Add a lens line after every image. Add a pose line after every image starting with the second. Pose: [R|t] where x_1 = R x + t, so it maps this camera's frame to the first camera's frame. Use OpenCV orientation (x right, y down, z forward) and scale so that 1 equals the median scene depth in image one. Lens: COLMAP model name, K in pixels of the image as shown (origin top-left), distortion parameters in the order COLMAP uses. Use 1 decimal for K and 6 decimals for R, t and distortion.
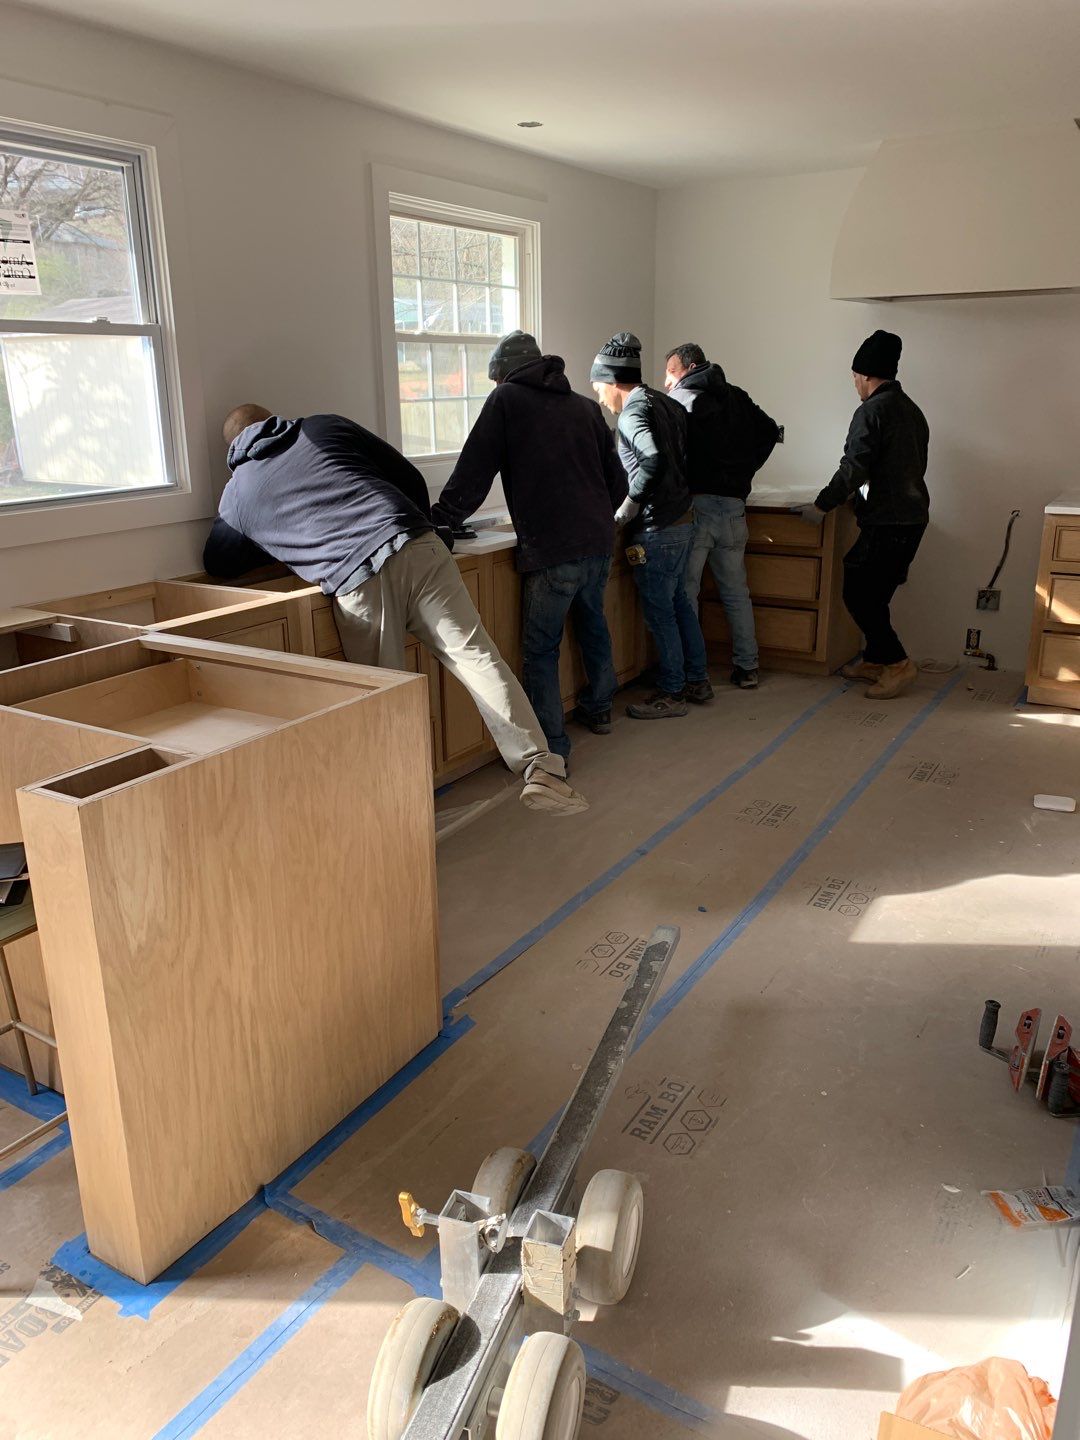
lens RADIAL K [[1022.3, 0, 540.0], [0, 1022.3, 720.0], [0, 0, 1]] dist [0.108903, -0.153304]
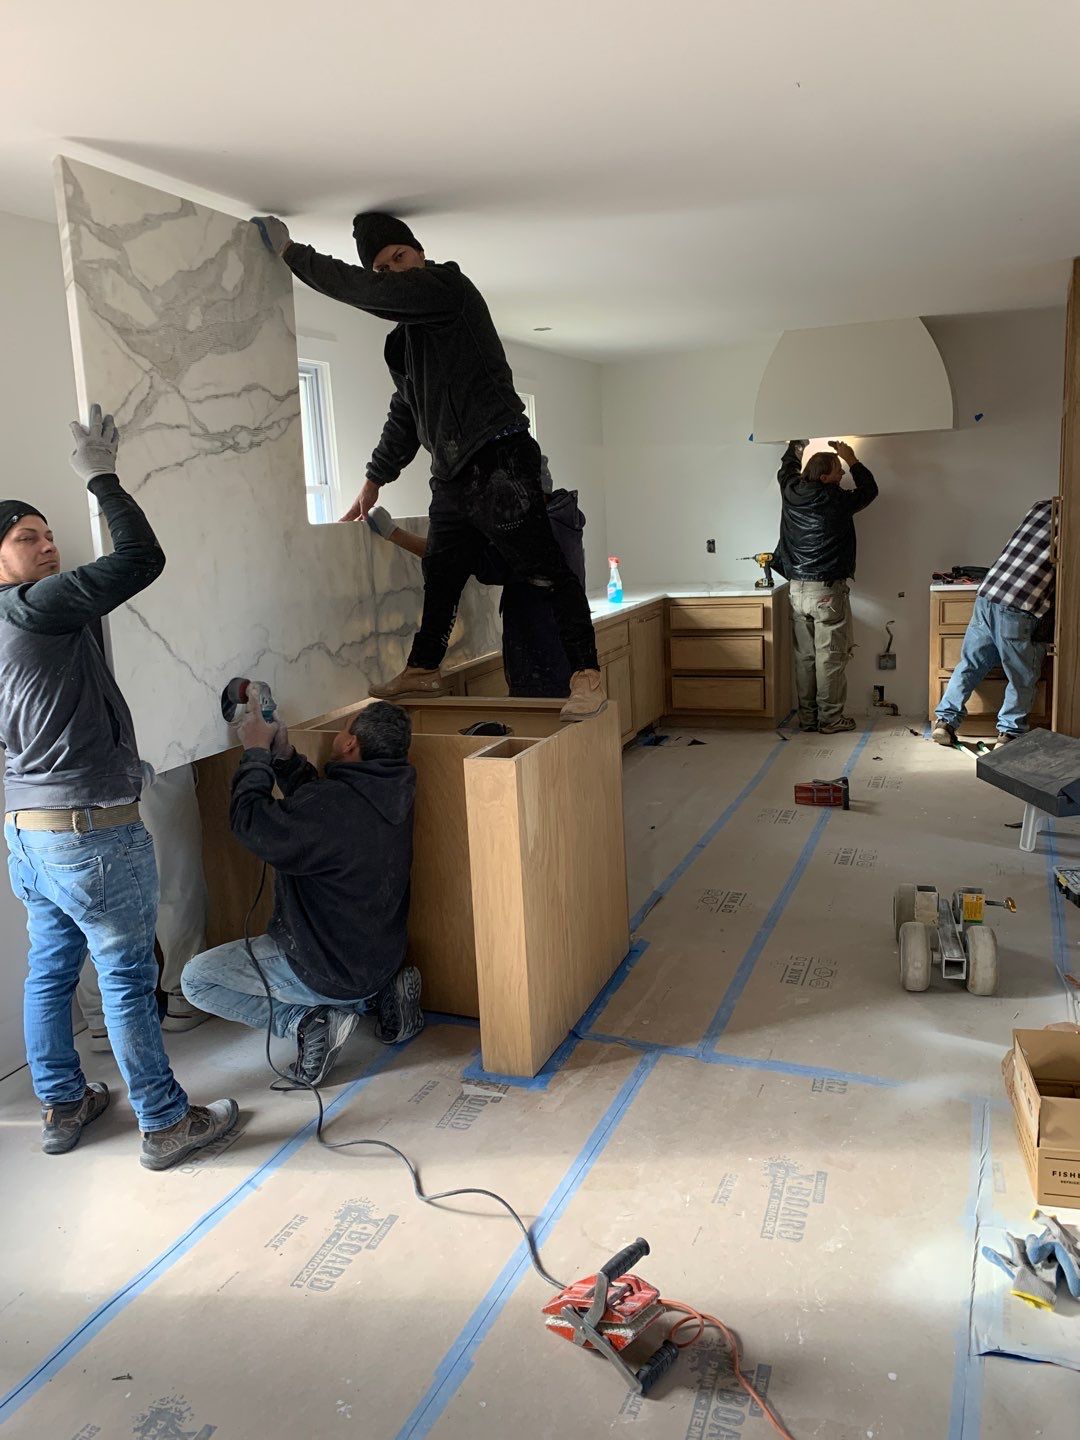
lens RADIAL K [[1022.3, 0, 540.0], [0, 1022.3, 720.0], [0, 0, 1]] dist [0.108903, -0.153304]
pose [[0.987310, -0.072954, 0.141055, -0.188077], [0.088805, 0.990006, -0.109556, 0.060773], [-0.131652, 0.120692, 0.983921, -0.207002]]
